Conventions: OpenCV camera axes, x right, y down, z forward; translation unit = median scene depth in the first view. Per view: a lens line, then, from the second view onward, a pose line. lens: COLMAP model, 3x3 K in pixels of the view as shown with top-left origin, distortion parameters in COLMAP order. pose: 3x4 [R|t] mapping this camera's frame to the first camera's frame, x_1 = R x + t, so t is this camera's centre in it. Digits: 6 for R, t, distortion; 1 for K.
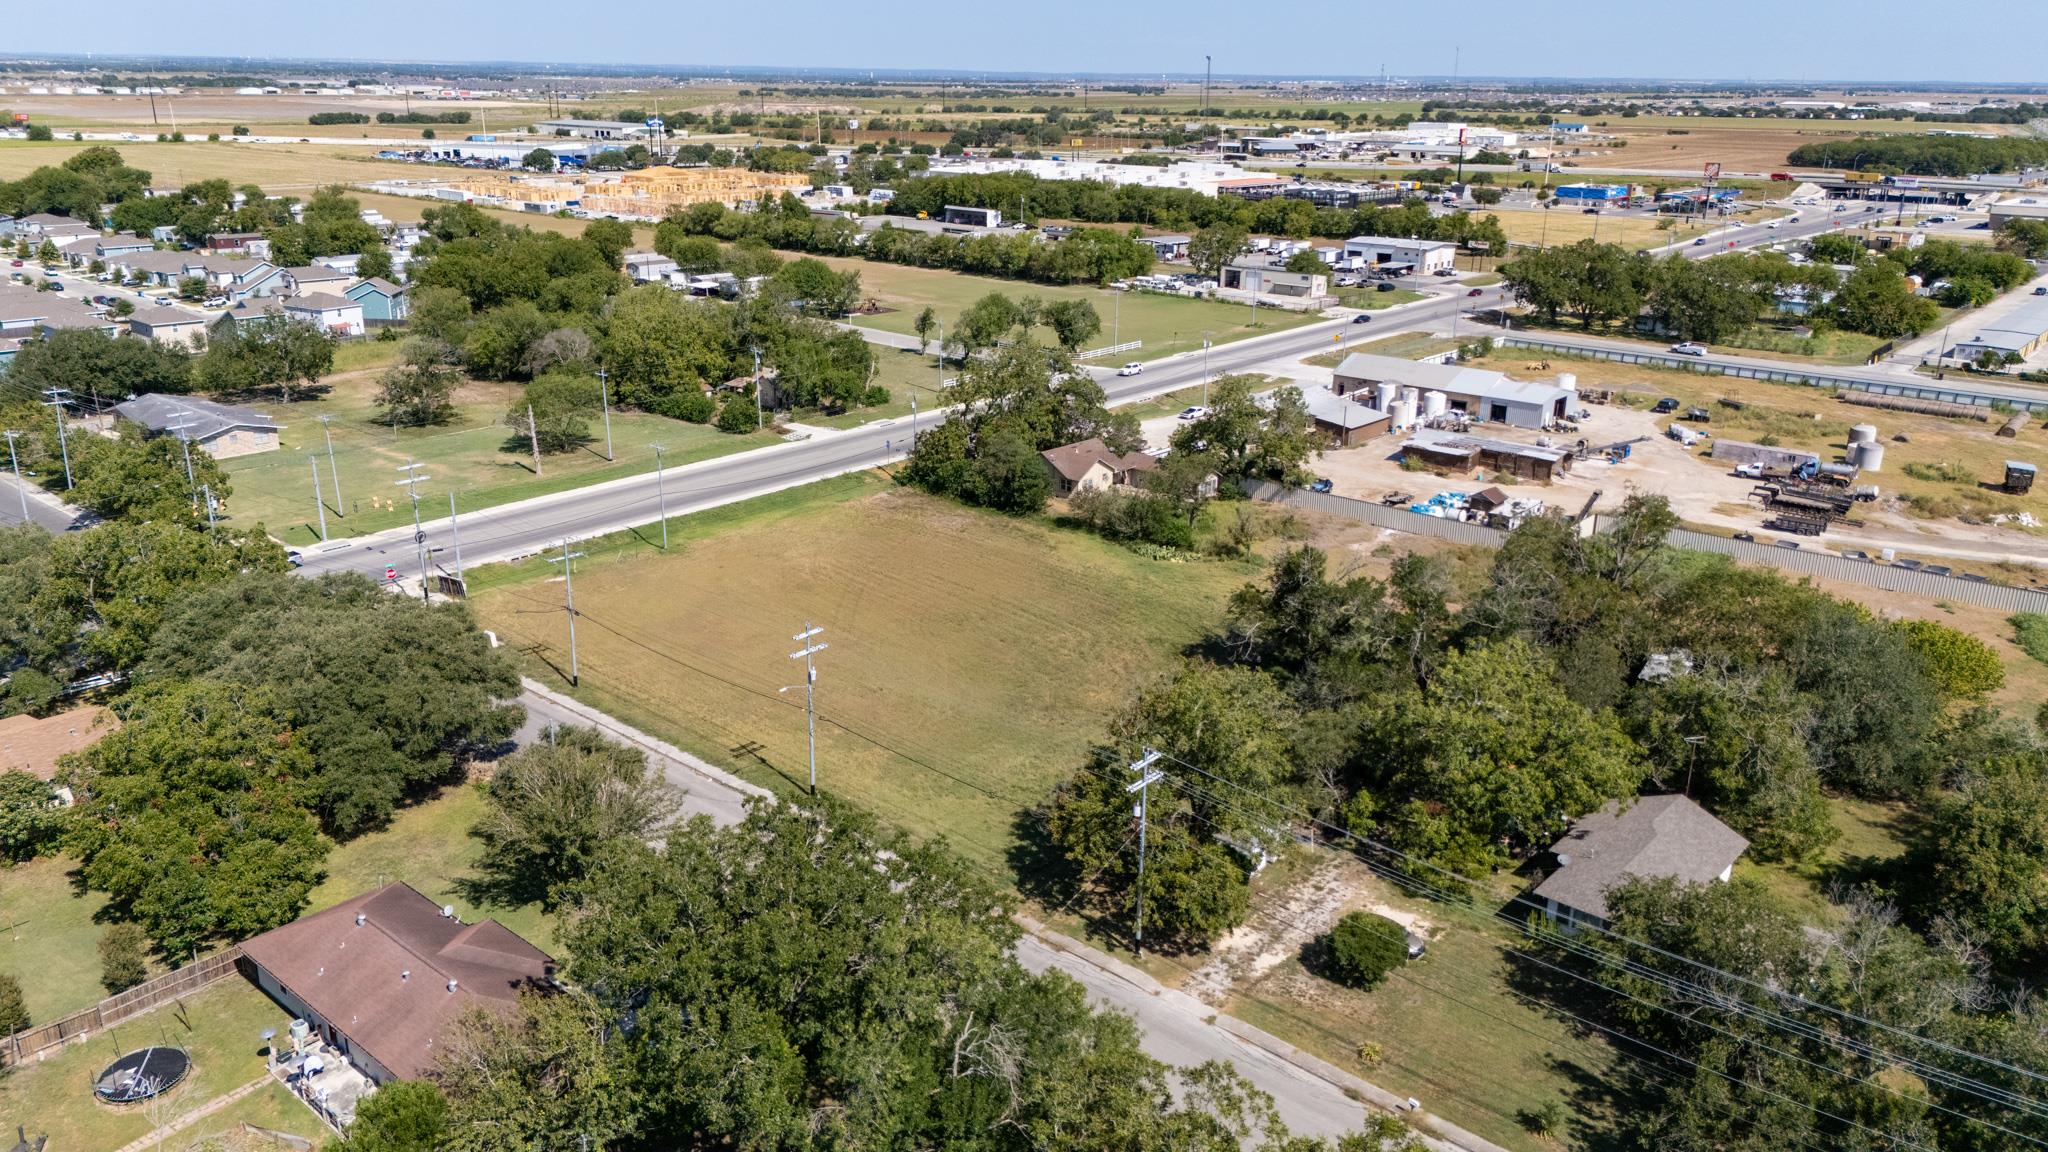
lens RADIAL K [[1499.6, 0, 1024.0], [0, 1499.6, 576.0], [0, 0, 1]] dist [0.081764, -0.092141]
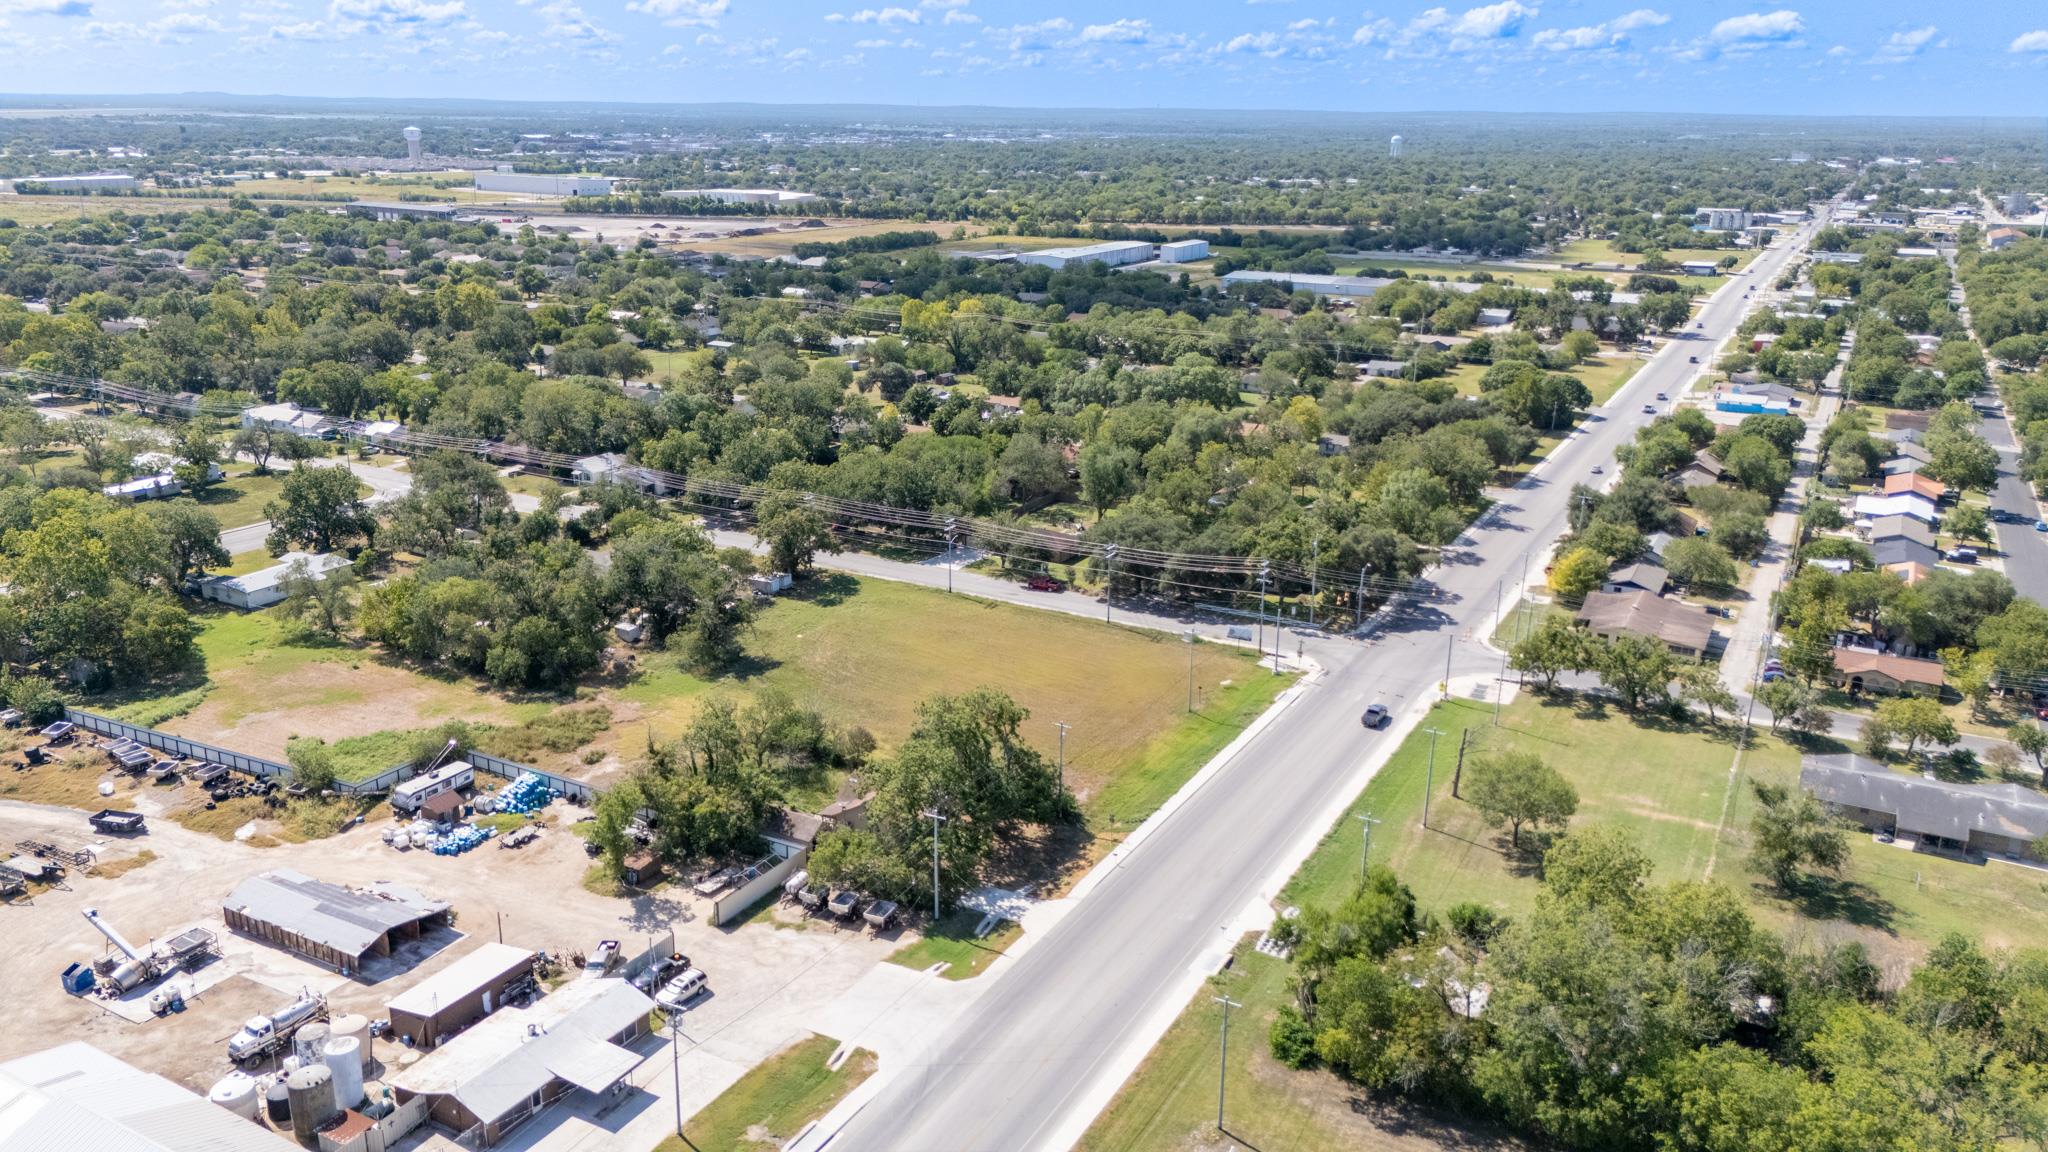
lens RADIAL K [[1499.6, 0, 1024.0], [0, 1499.6, 576.0], [0, 0, 1]] dist [0.081764, -0.092141]
pose [[-0.978048, 0.033295, -0.205703, 0.057717], [-0.093537, 0.811967, 0.576160, -0.314134], [0.186207, 0.582753, -0.791029, 0.728940]]
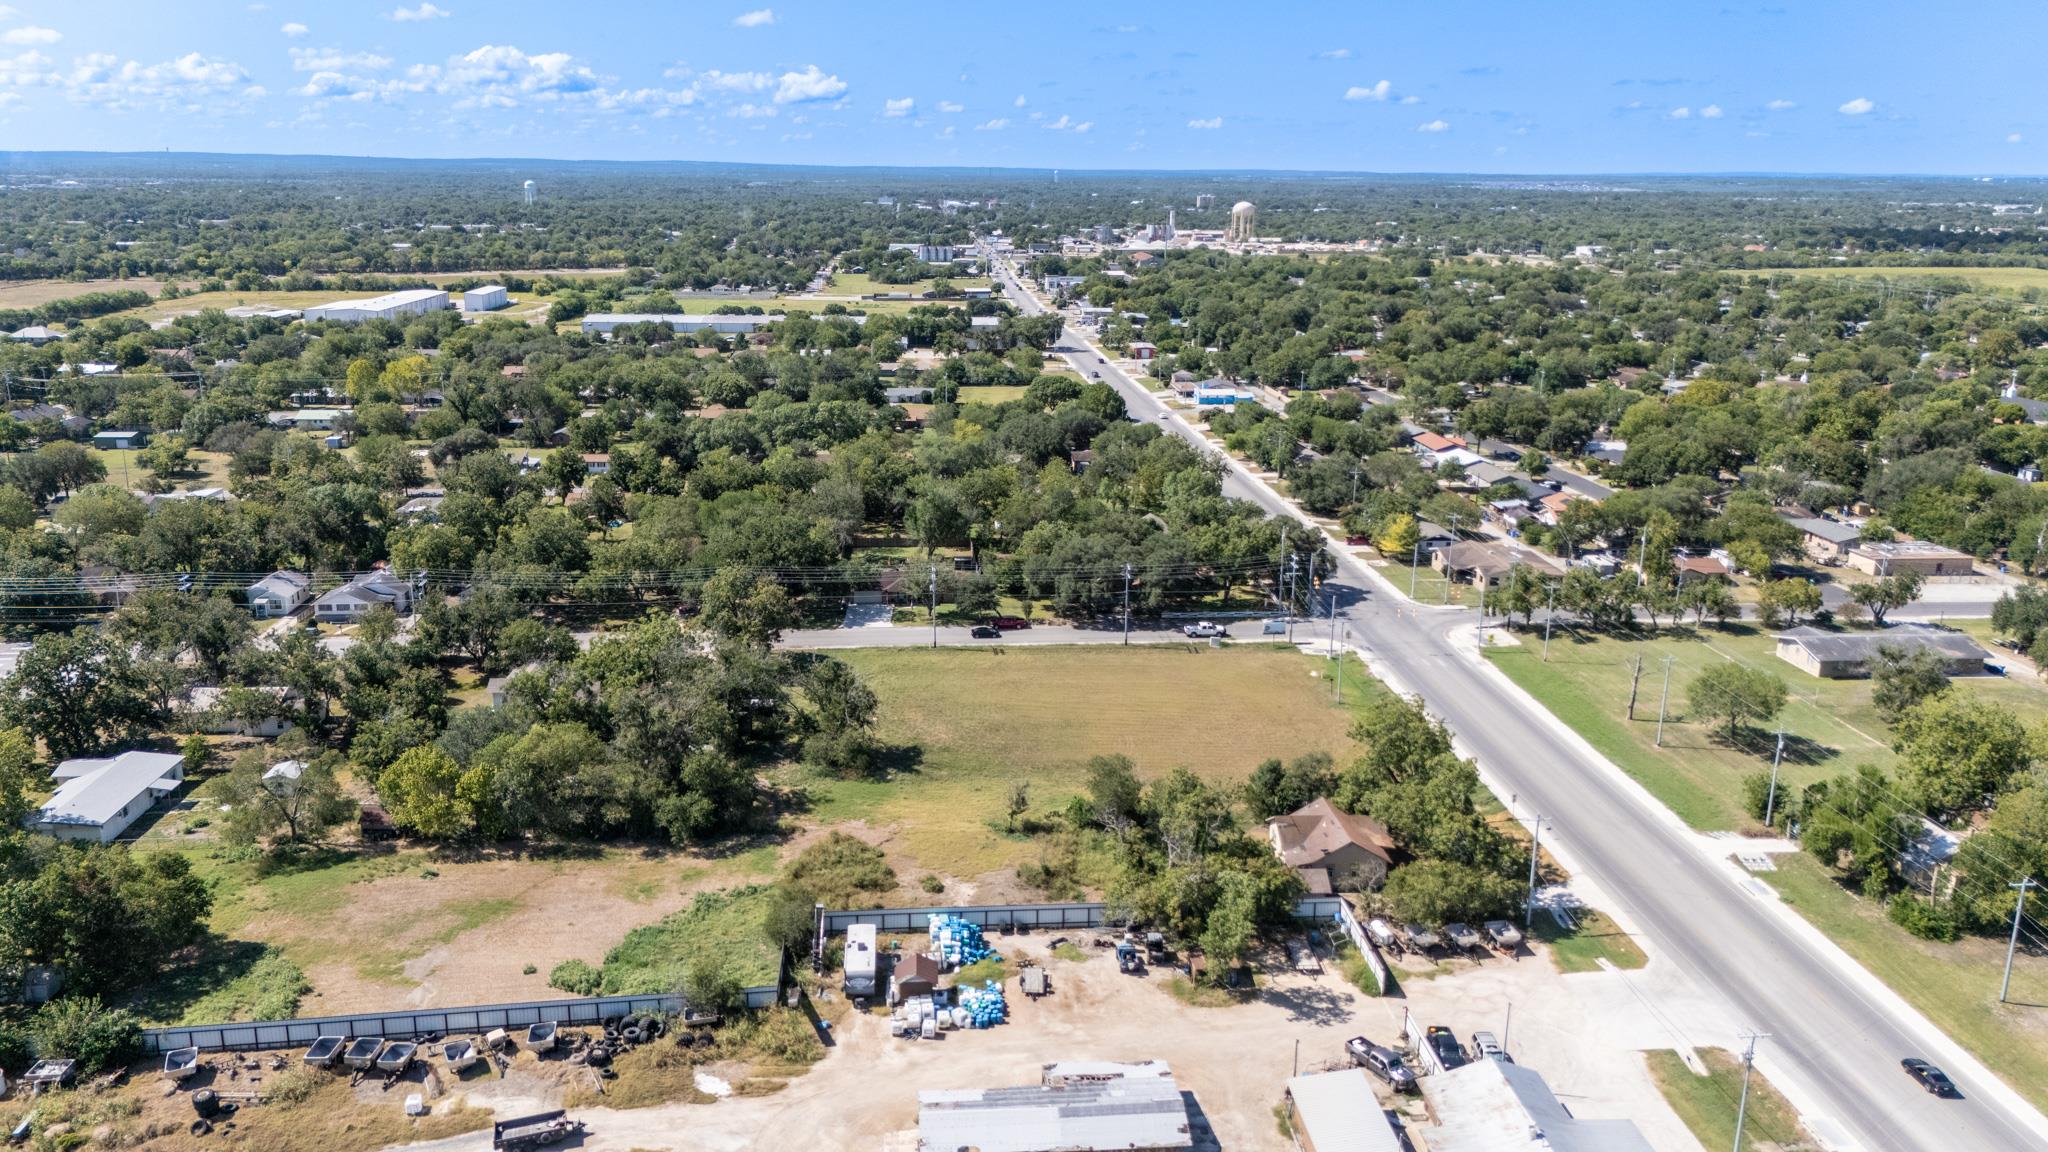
lens RADIAL K [[1499.6, 0, 1024.0], [0, 1499.6, 576.0], [0, 0, 1]] dist [0.081764, -0.092141]
pose [[-0.699710, 0.164528, -0.695224, 0.318175], [-0.248502, 0.856306, 0.452754, -0.241009], [0.669815, 0.489561, -0.558281, 0.570141]]
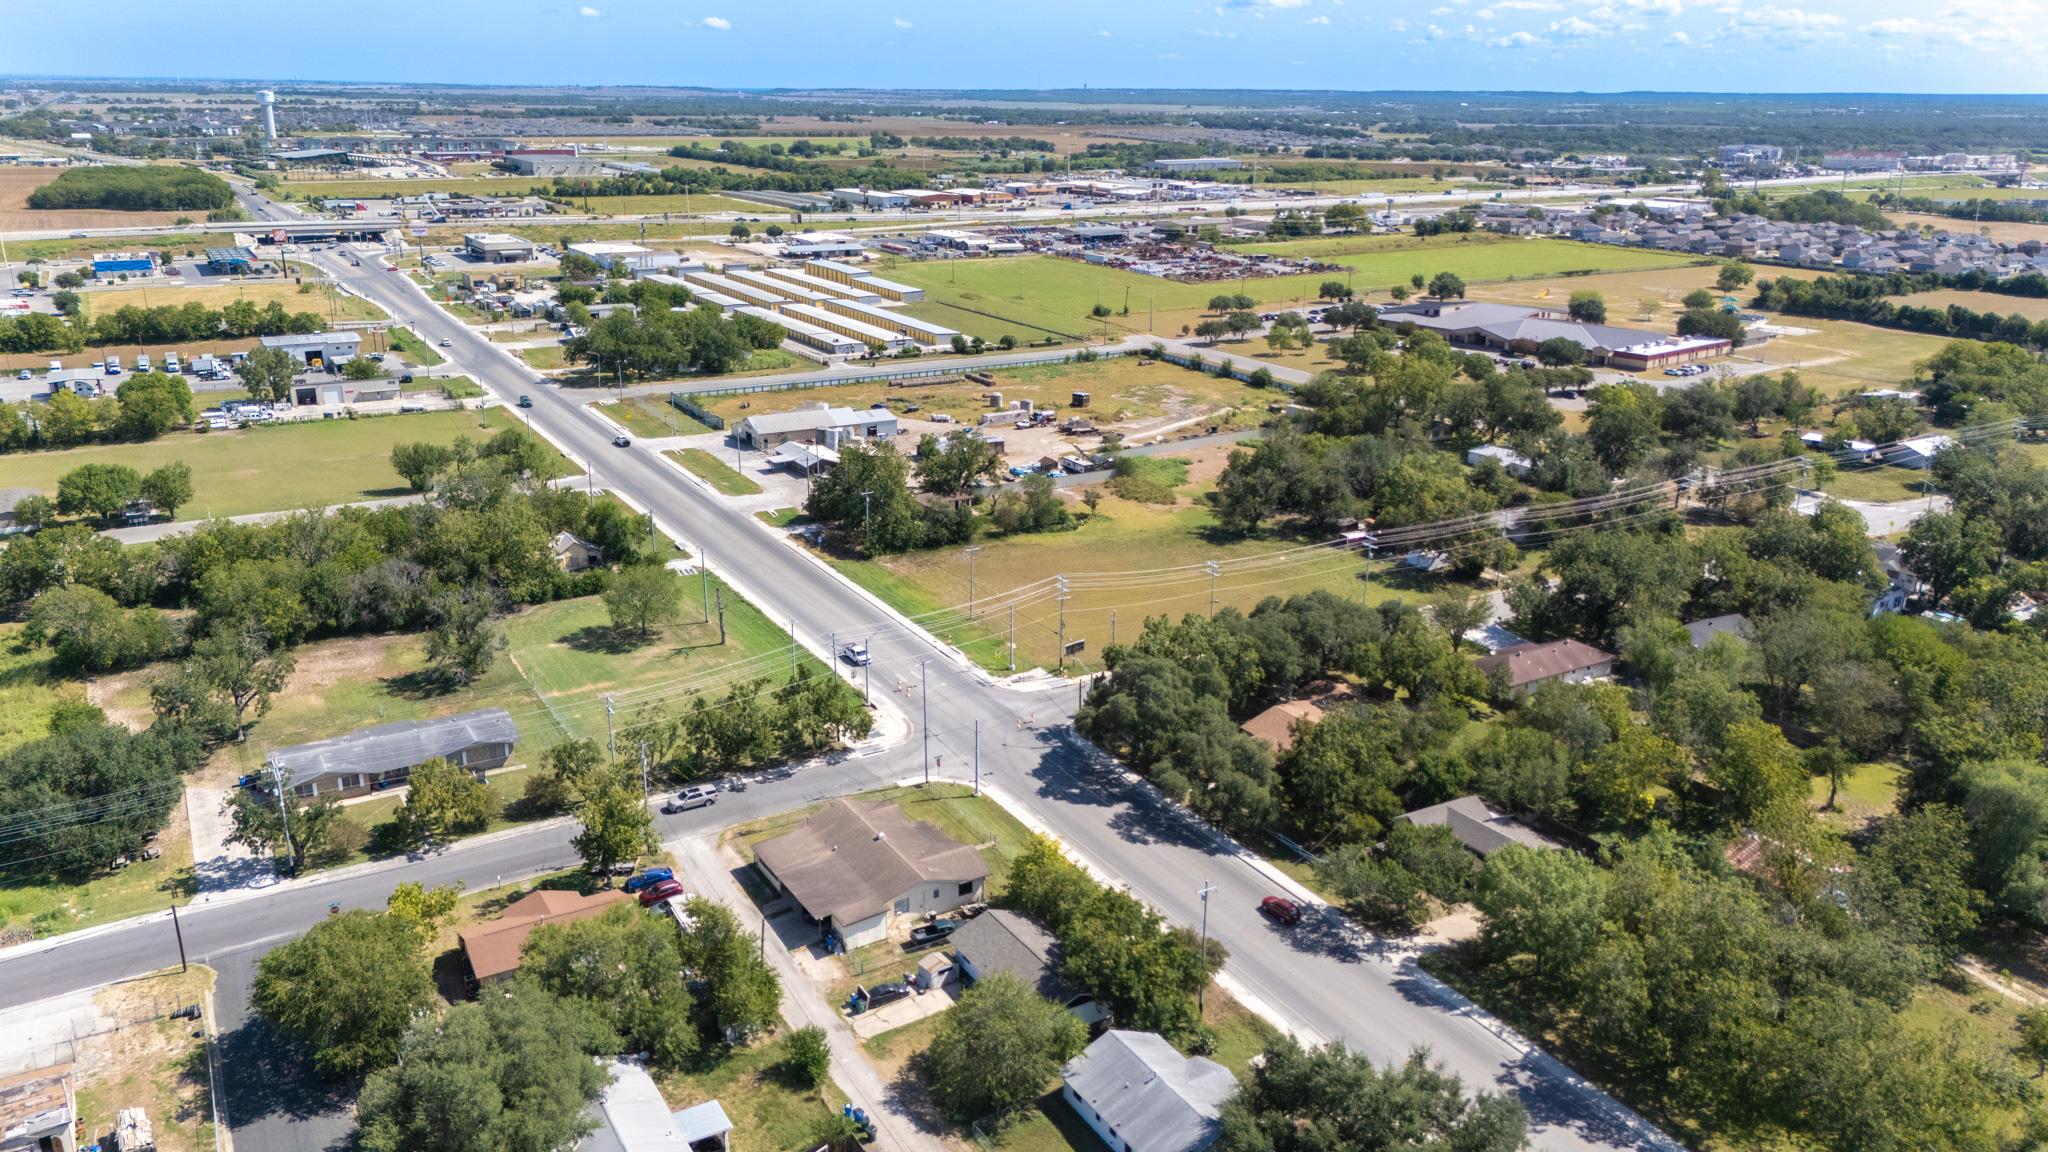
lens RADIAL K [[1499.6, 0, 1024.0], [0, 1499.6, 576.0], [0, 0, 1]] dist [0.081764, -0.092141]
pose [[0.316421, -0.309581, 0.896681, -0.579574], [0.300057, 0.929380, 0.214986, -0.135257], [-0.899913, 0.201030, 0.386967, 0.147516]]
